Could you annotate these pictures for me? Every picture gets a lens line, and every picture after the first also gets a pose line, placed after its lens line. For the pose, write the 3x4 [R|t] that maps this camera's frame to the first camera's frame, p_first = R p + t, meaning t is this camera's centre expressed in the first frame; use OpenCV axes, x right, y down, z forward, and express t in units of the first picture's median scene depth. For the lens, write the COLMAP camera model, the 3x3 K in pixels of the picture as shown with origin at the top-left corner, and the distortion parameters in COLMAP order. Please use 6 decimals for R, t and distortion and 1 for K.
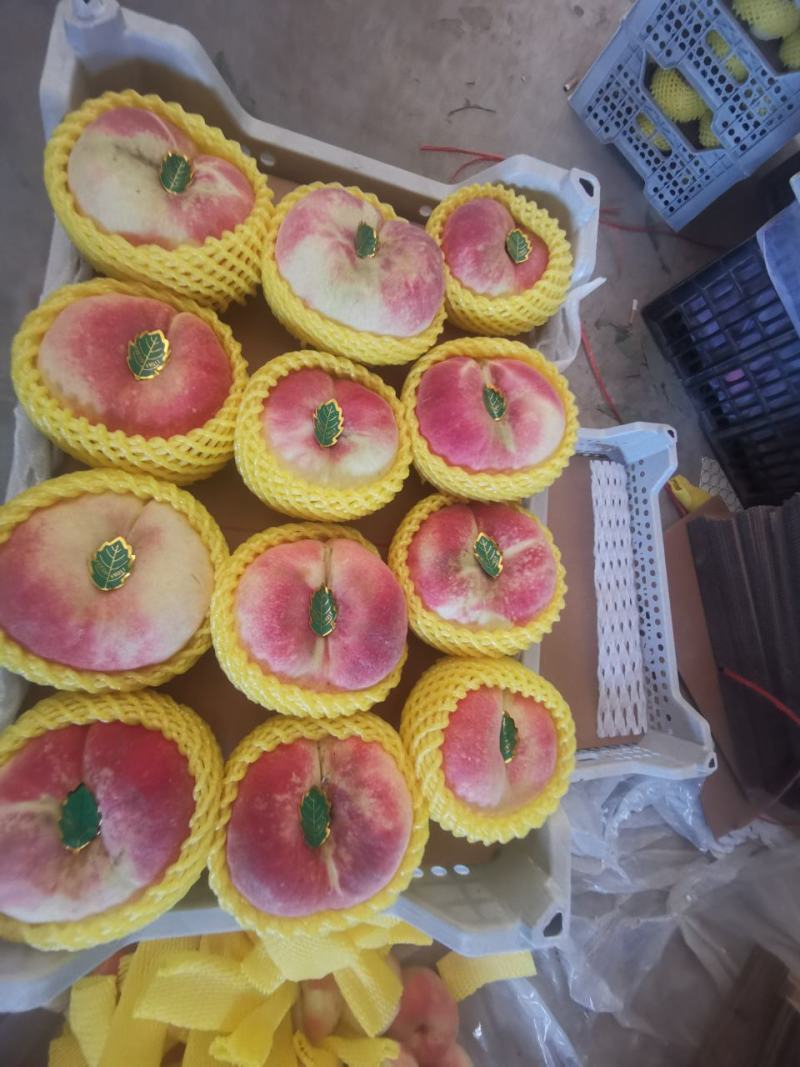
lens RADIAL K [[503.9, 0, 400.0], [0, 503.9, 533.5], [0, 0, 1]] dist [0.047802, -0.024327]
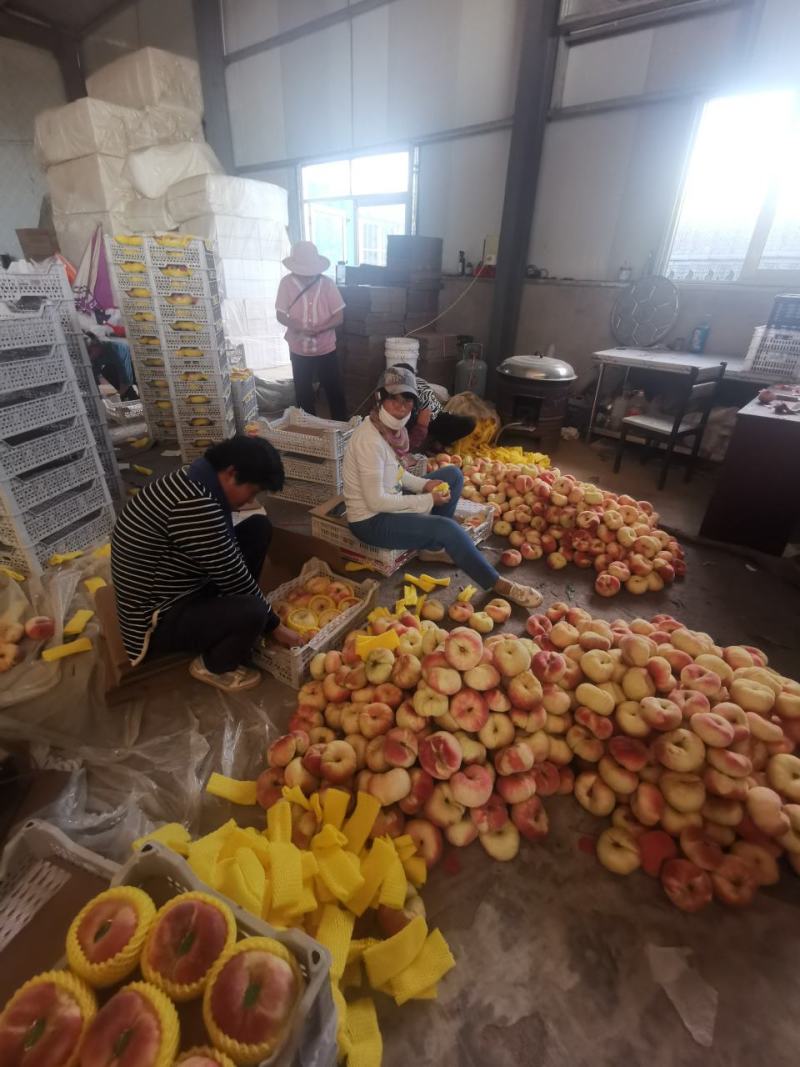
lens RADIAL K [[503.9, 0, 400.0], [0, 503.9, 533.5], [0, 0, 1]] dist [0.047802, -0.024327]
pose [[-0.880877, -0.453390, 0.135990, -0.453302], [0.328715, -0.379216, 0.864952, -0.467125], [-0.340591, 0.806618, 0.483078, -1.944421]]
